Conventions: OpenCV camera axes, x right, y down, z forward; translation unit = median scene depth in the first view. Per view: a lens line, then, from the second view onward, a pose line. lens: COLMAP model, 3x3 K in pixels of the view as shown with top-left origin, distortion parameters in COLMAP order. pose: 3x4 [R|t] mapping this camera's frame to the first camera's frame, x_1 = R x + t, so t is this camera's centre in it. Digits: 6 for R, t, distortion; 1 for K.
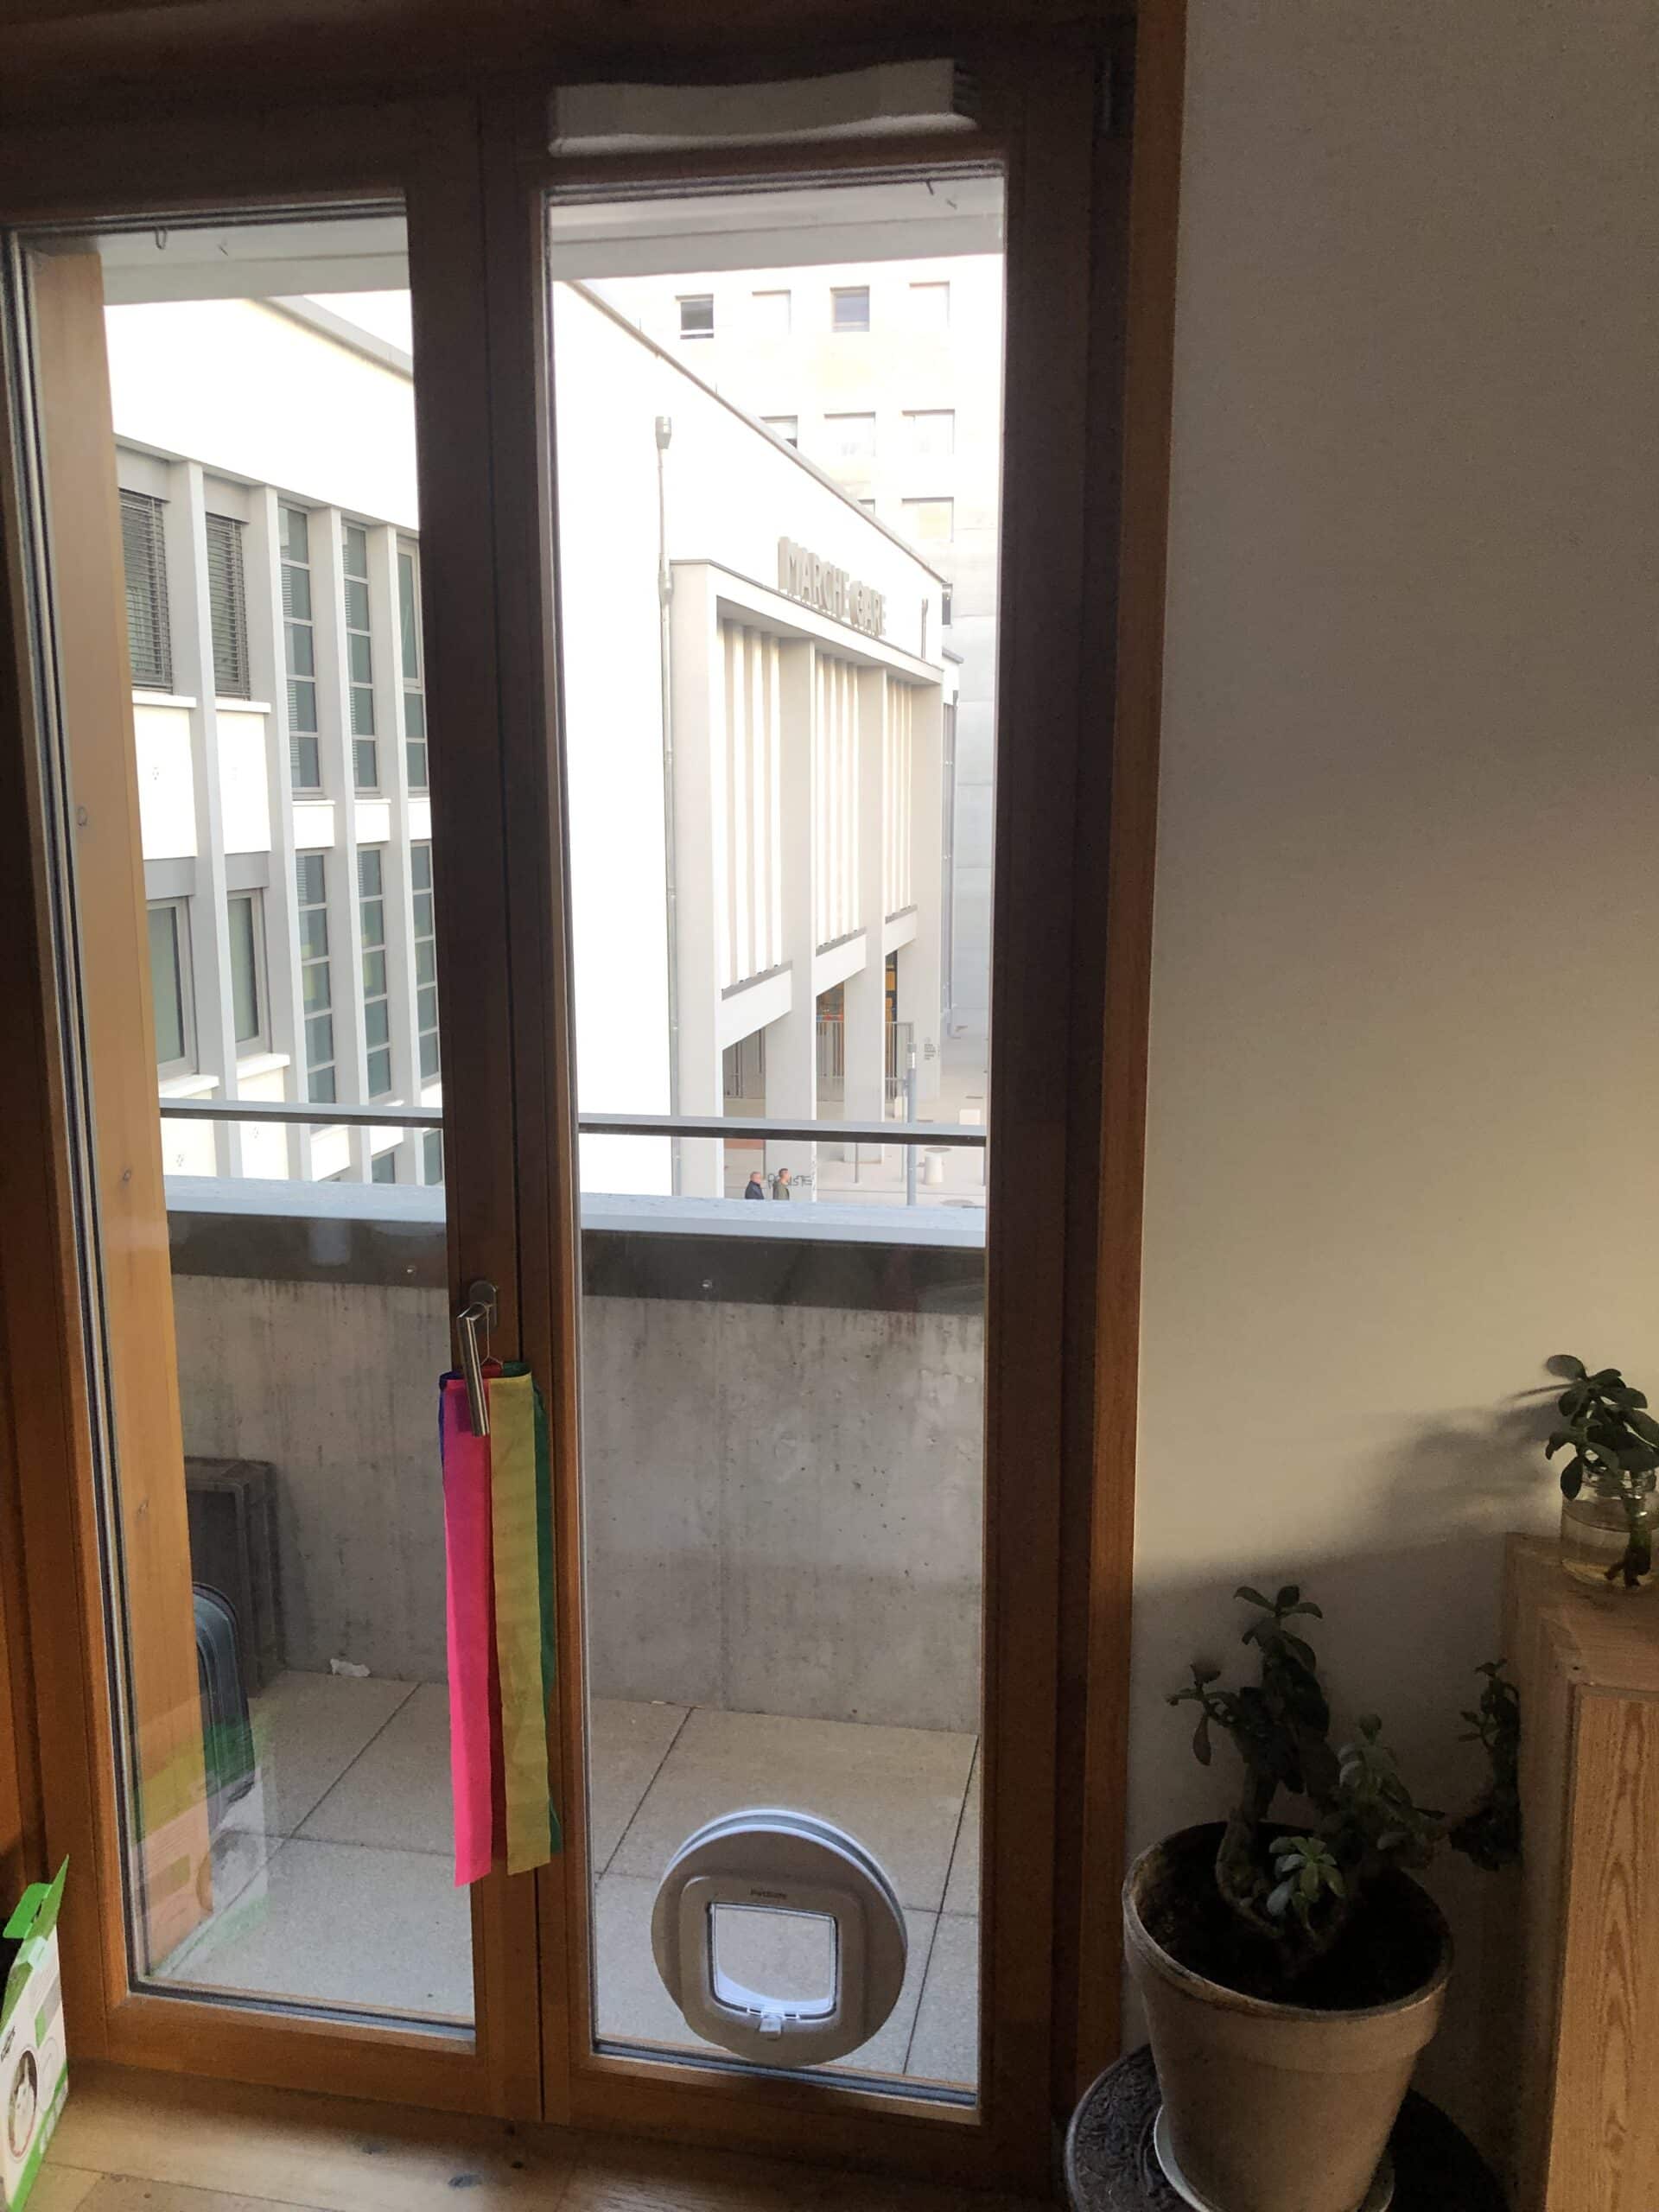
lens RADIAL K [[1817.2, 0, 818.3], [0, 1817.2, 1098.3], [0, 0, 1]] dist [0.048618, -0.099492]
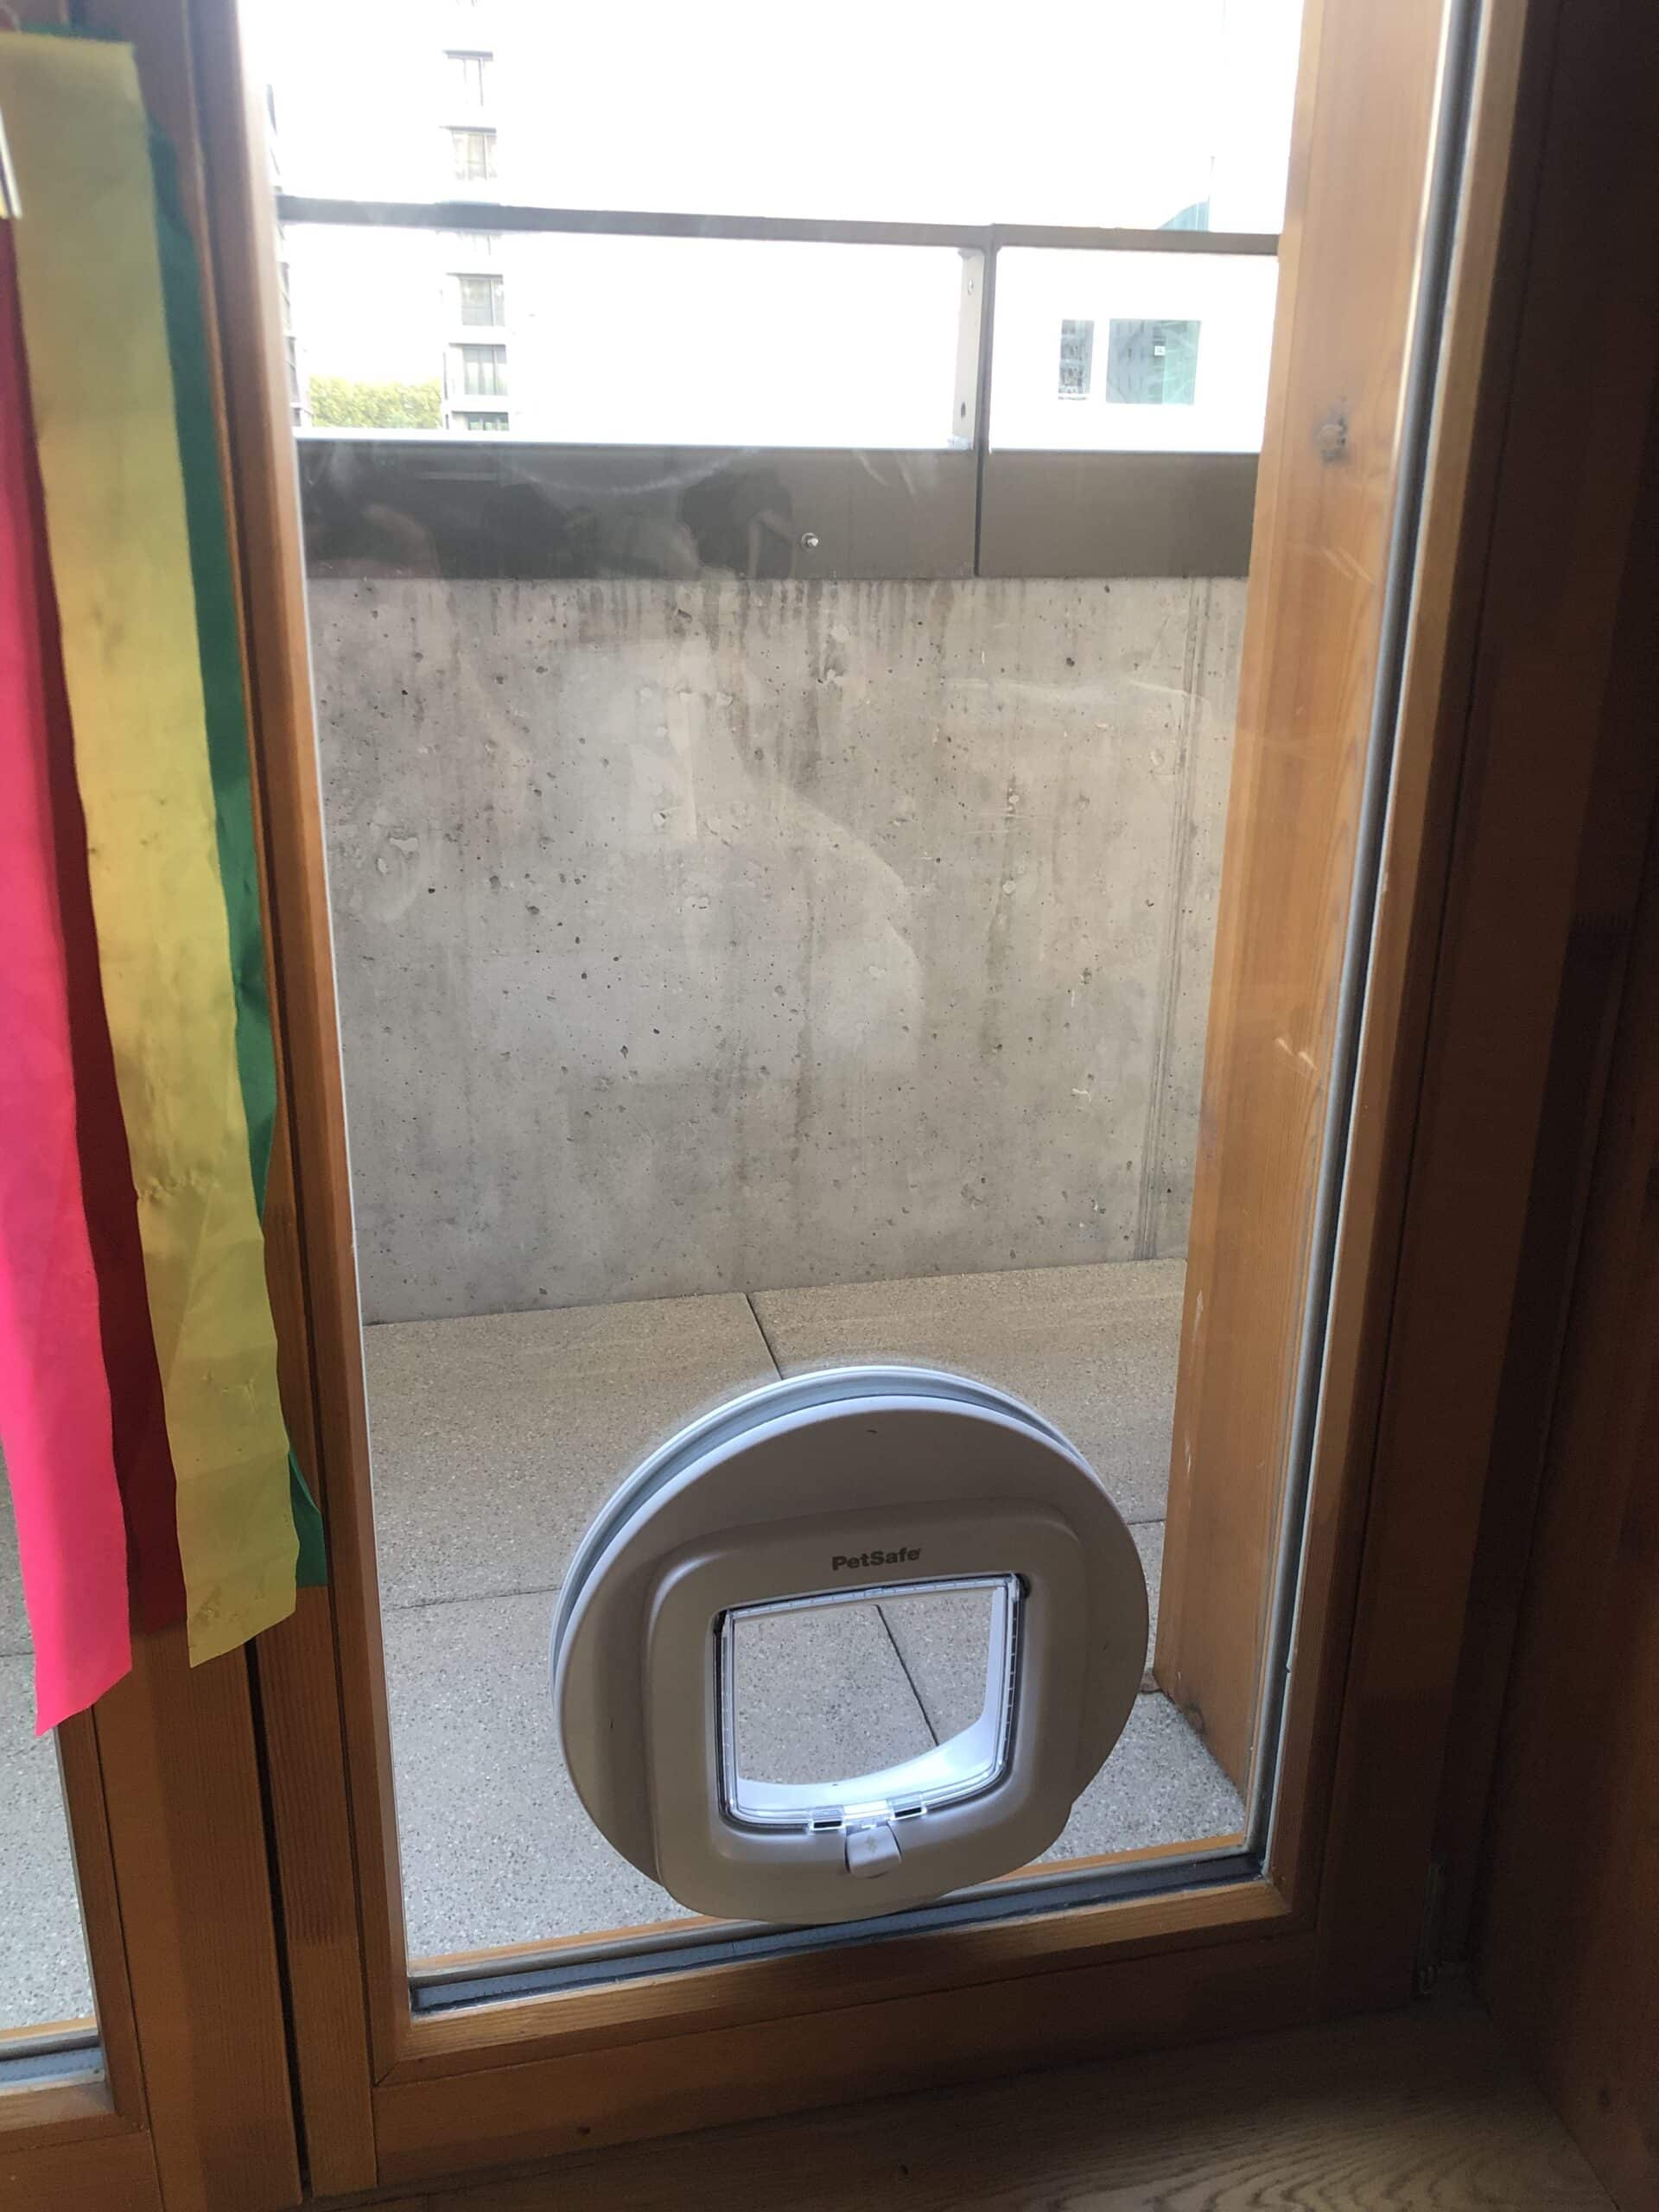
lens RADIAL K [[1800.9, 0, 844.6], [0, 1800.9, 1108.8], [0, 0, 1]] dist [0.037830, -0.050552]
pose [[0.909472, -0.117223, 0.398899, -0.122906], [0.046621, 0.982133, 0.182322, 0.174626], [-0.413144, -0.147220, 0.898687, 0.435748]]
